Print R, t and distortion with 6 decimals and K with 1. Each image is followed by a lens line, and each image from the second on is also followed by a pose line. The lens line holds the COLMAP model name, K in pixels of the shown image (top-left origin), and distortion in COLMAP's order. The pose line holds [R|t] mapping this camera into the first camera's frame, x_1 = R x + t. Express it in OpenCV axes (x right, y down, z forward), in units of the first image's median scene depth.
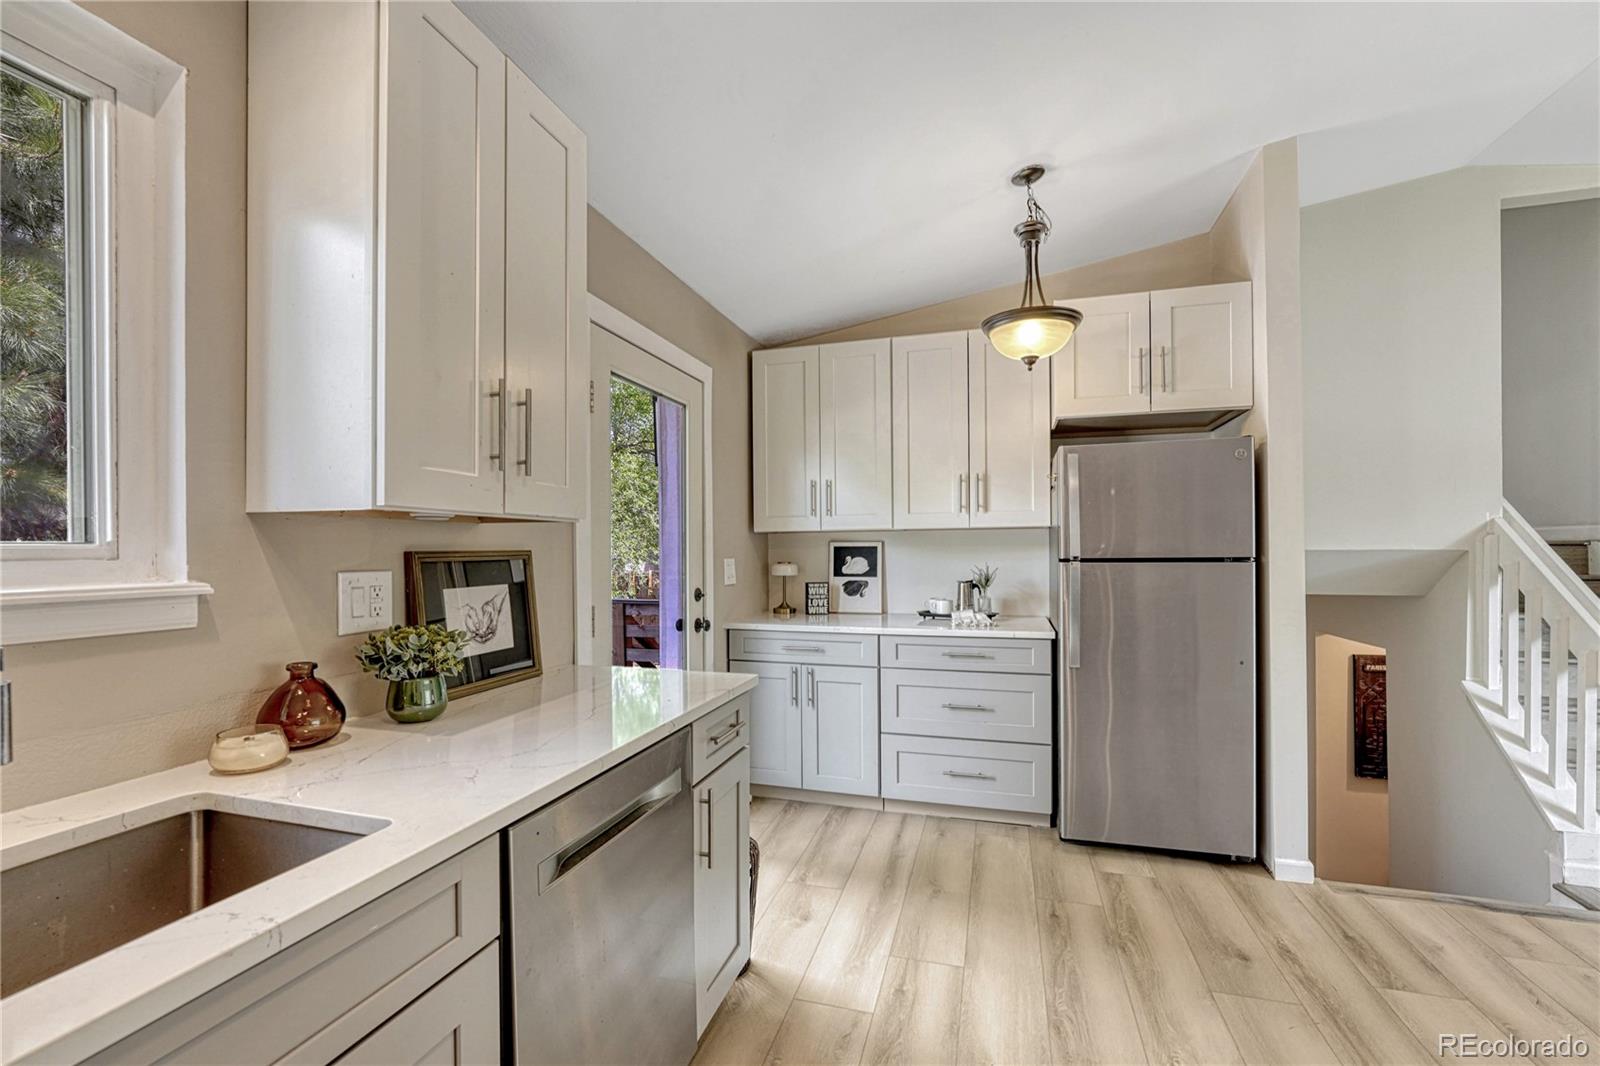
lens RADIAL K [[685.1, 0, 797.9], [0, 685.1, 550.5], [0, 0, 1]] dist [-0.002858, -0.000282]
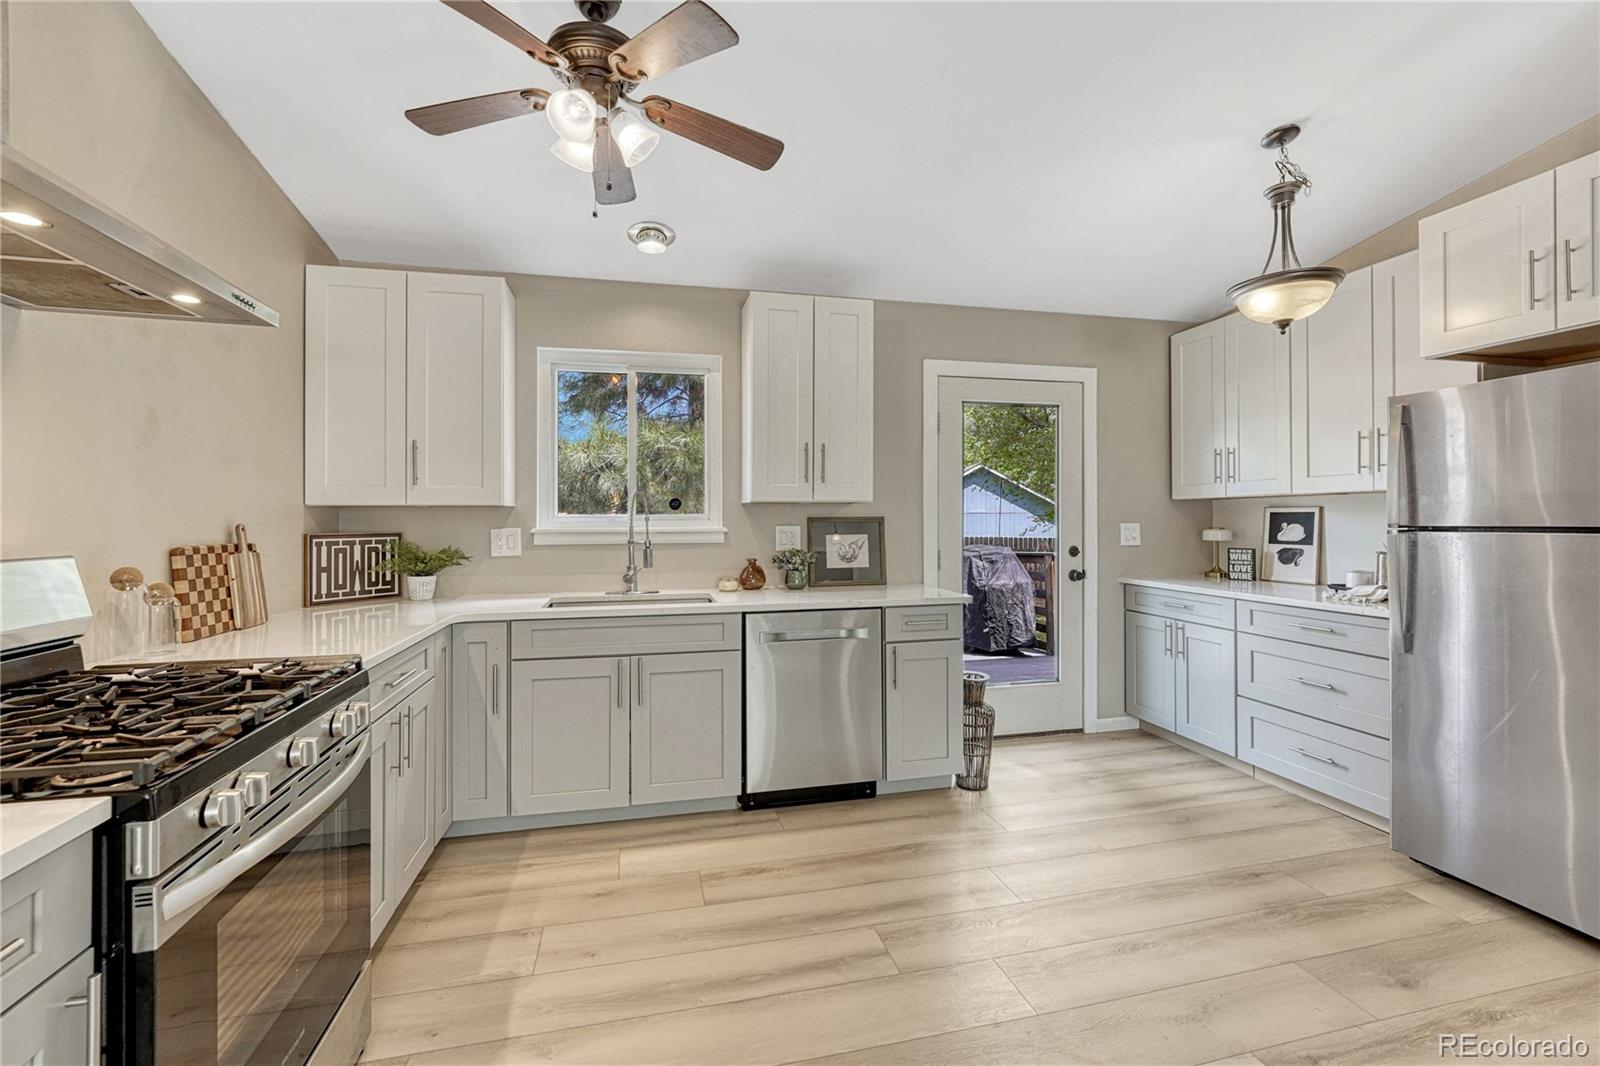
lens RADIAL K [[670.2, 0, 793.8], [0, 670.2, 515.7], [0, 0, 1]] dist [-0.012264, 0.000083]
pose [[0.494088, 0.000136, -0.869412, 0.665560], [0.000349, 1.000000, 0.000355, -0.002201], [0.869412, -0.000479, 0.494088, -0.066260]]
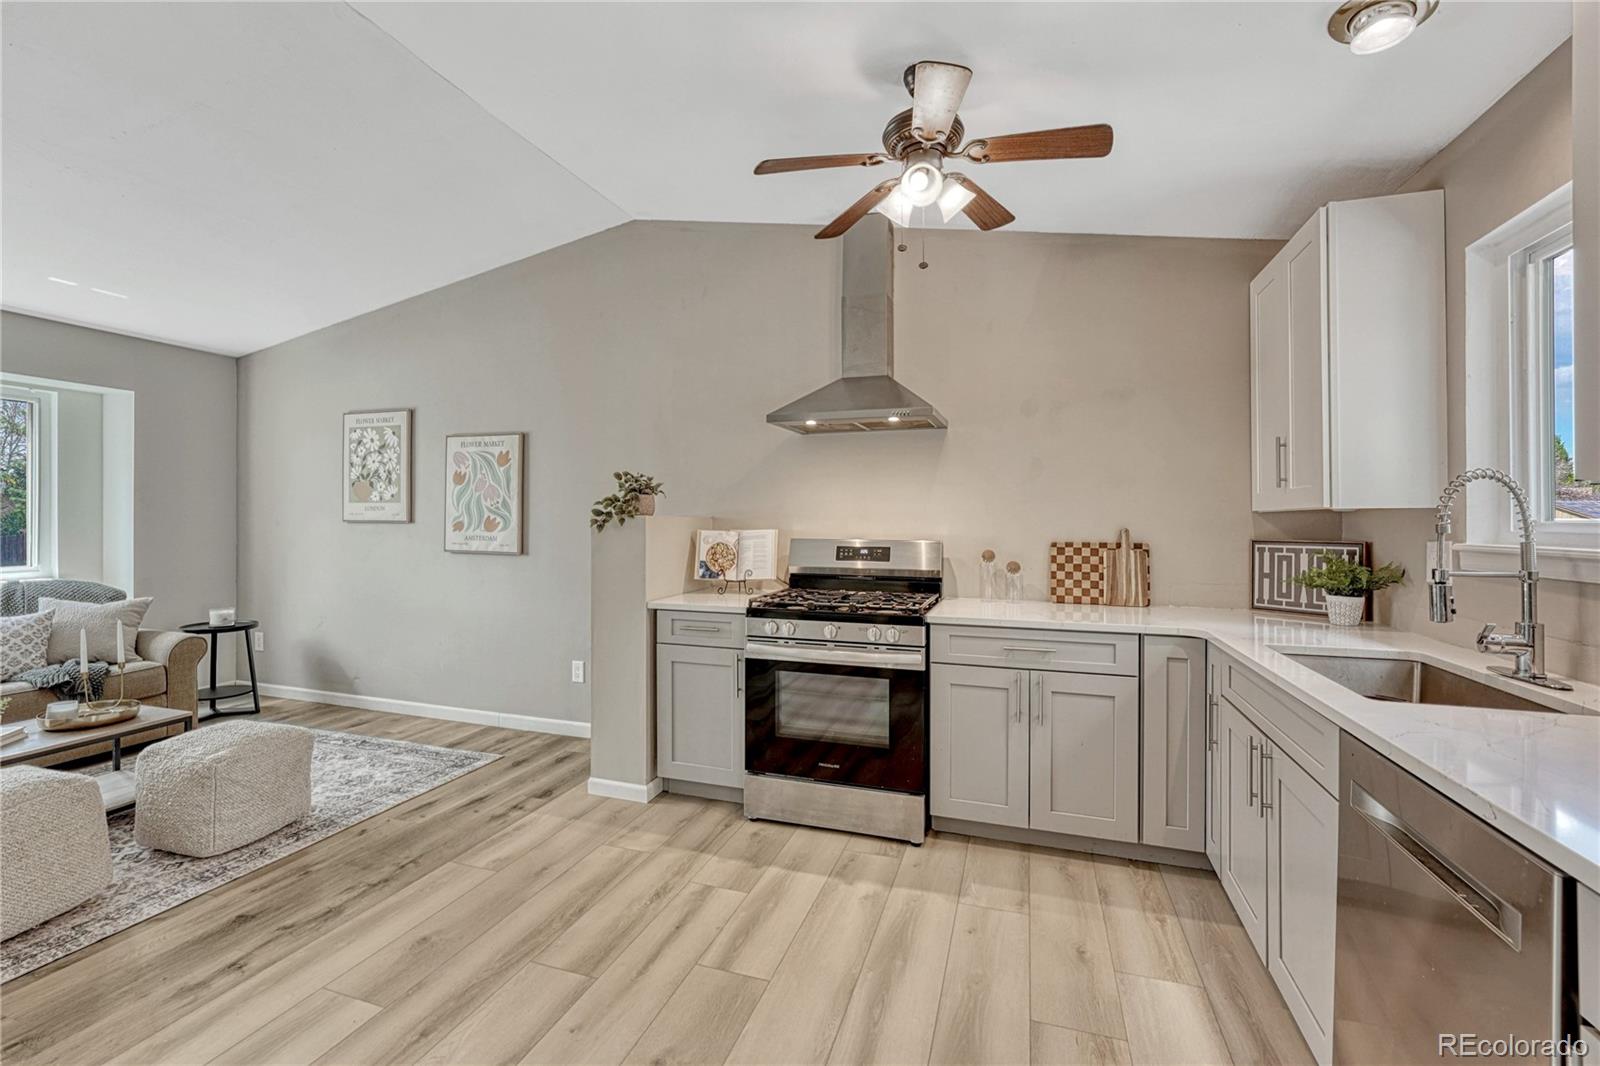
lens RADIAL K [[688.8, 0, 792.1], [0, 688.8, 518.3], [0, 0, 1]] dist [-0.010604, -0.000273]
pose [[-0.999025, 0.000307, 0.044141, 0.188032], [0.000114, 0.999990, -0.004388, -0.003001], [-0.044142, -0.004379, -0.999016, 0.759960]]
